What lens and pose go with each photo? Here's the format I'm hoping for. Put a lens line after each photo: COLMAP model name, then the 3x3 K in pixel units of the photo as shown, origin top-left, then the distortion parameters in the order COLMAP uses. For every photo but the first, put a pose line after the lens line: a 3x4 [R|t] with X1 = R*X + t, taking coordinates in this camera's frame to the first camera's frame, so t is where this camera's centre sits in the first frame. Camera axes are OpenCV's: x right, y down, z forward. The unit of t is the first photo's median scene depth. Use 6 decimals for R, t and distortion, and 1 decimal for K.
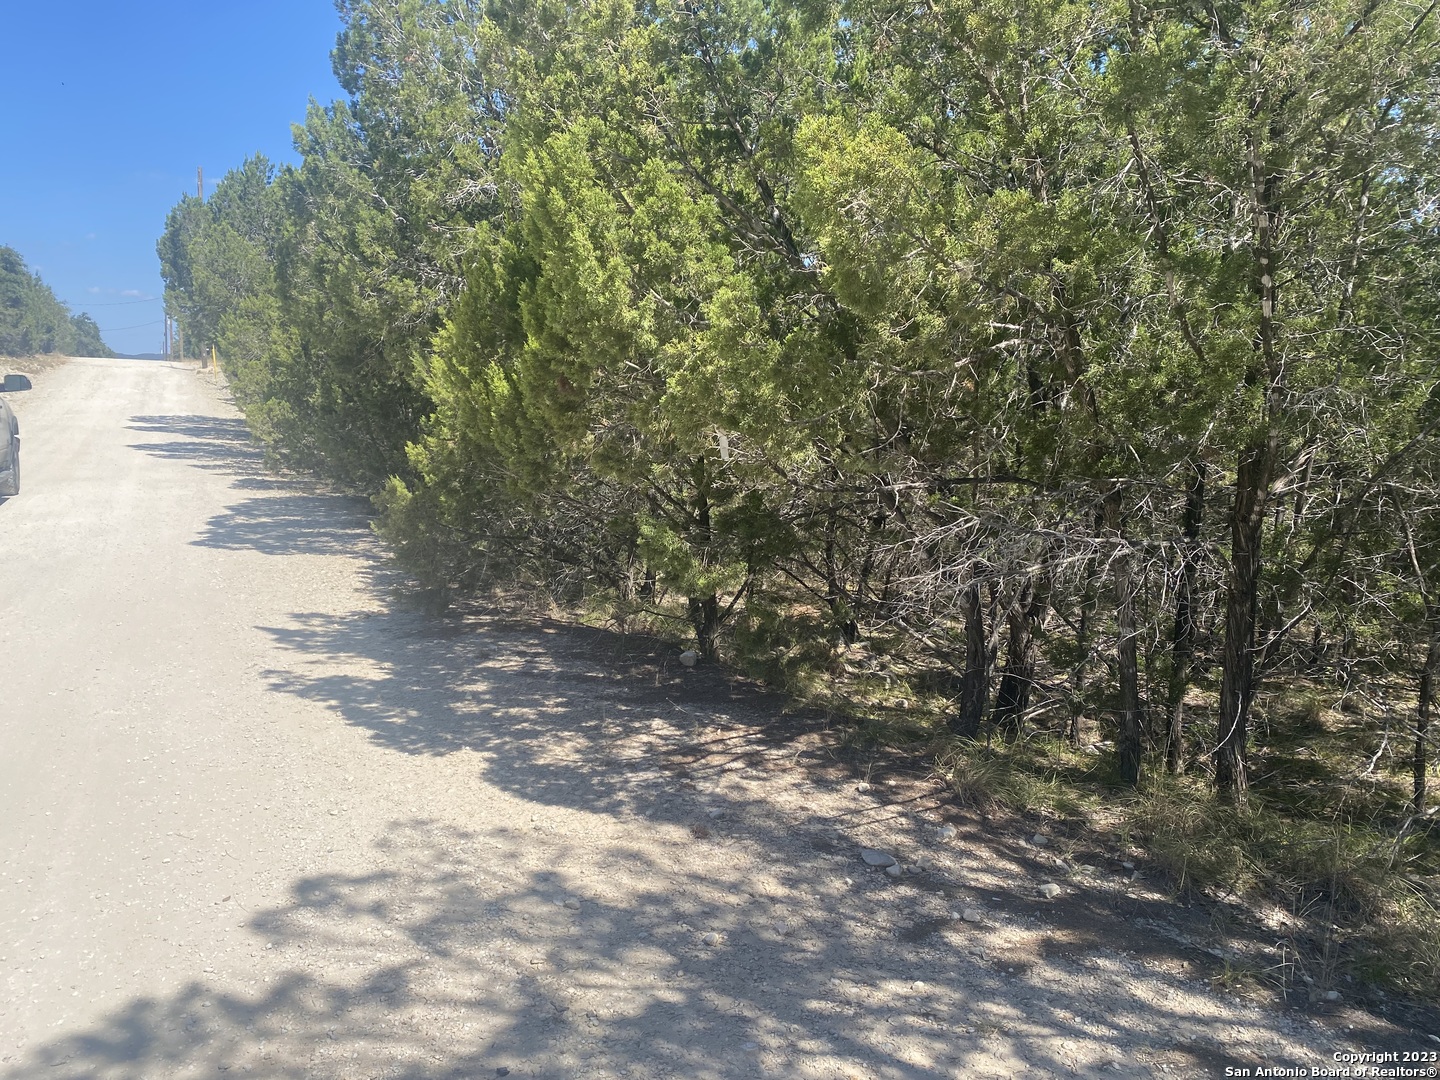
lens RADIAL K [[1092.3, 0, 720.1], [0, 1092.3, 530.4], [0, 0, 1]] dist [0.011275, 0.001763]
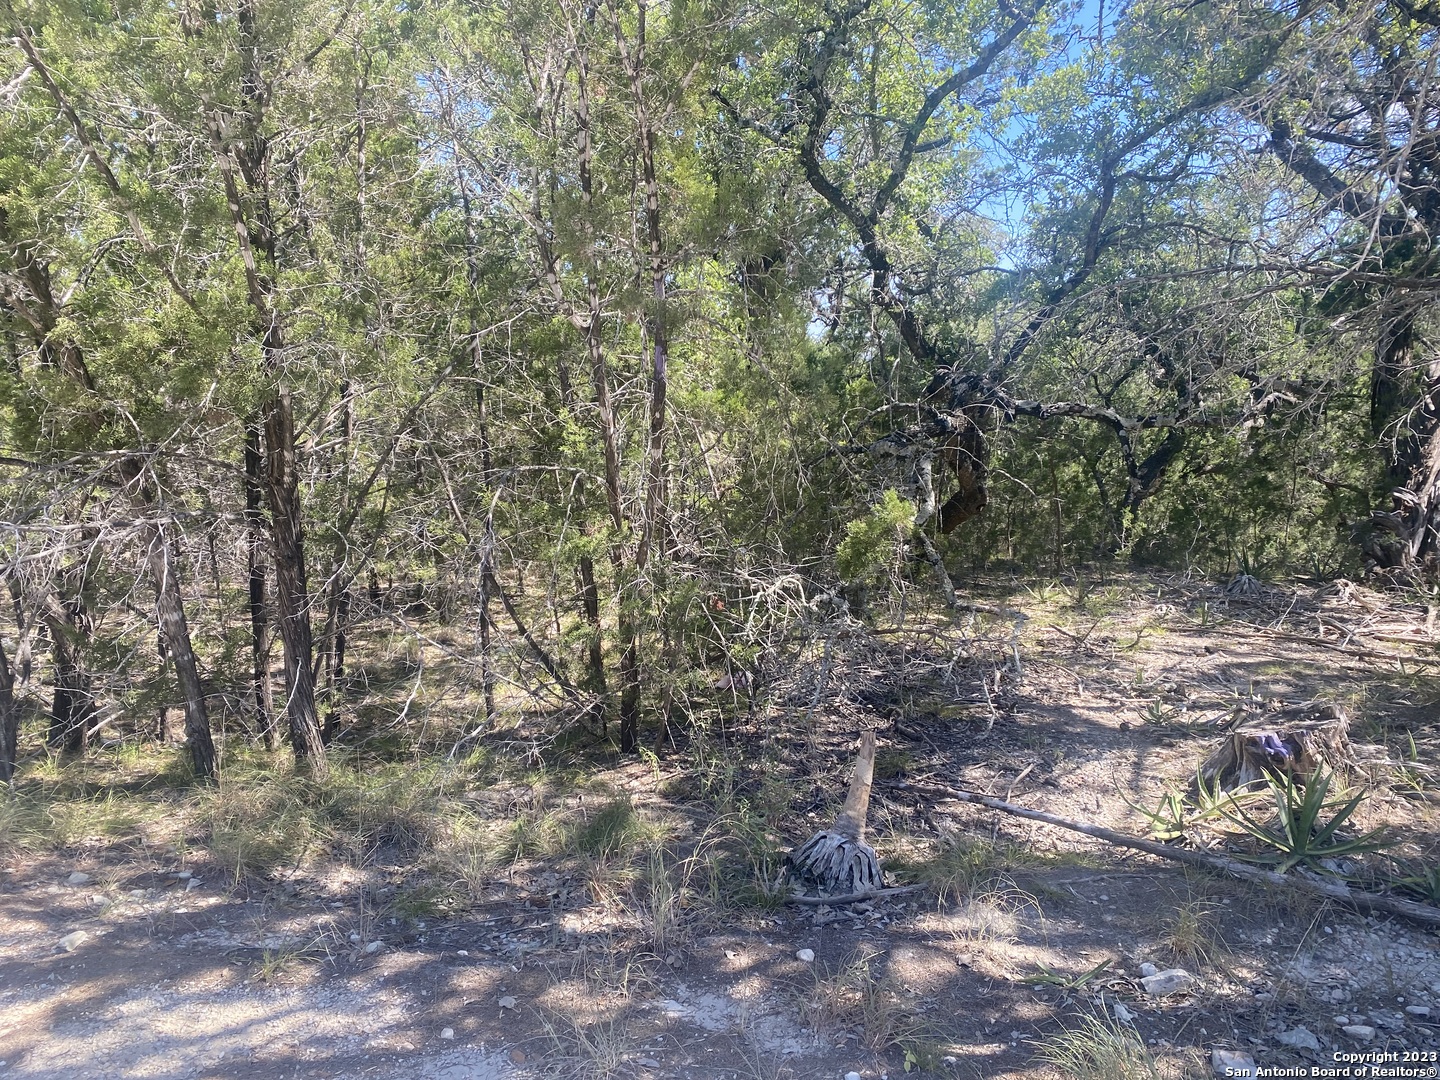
lens RADIAL K [[1092.3, 0, 718.7], [0, 1092.3, 546.1], [0, 0, 1]] dist [0.011275, 0.001763]
pose [[0.744836, -0.135052, 0.653438, 0.144463], [0.100427, 0.990837, 0.090311, -0.002560], [-0.659647, -0.001644, 0.751574, 0.023234]]
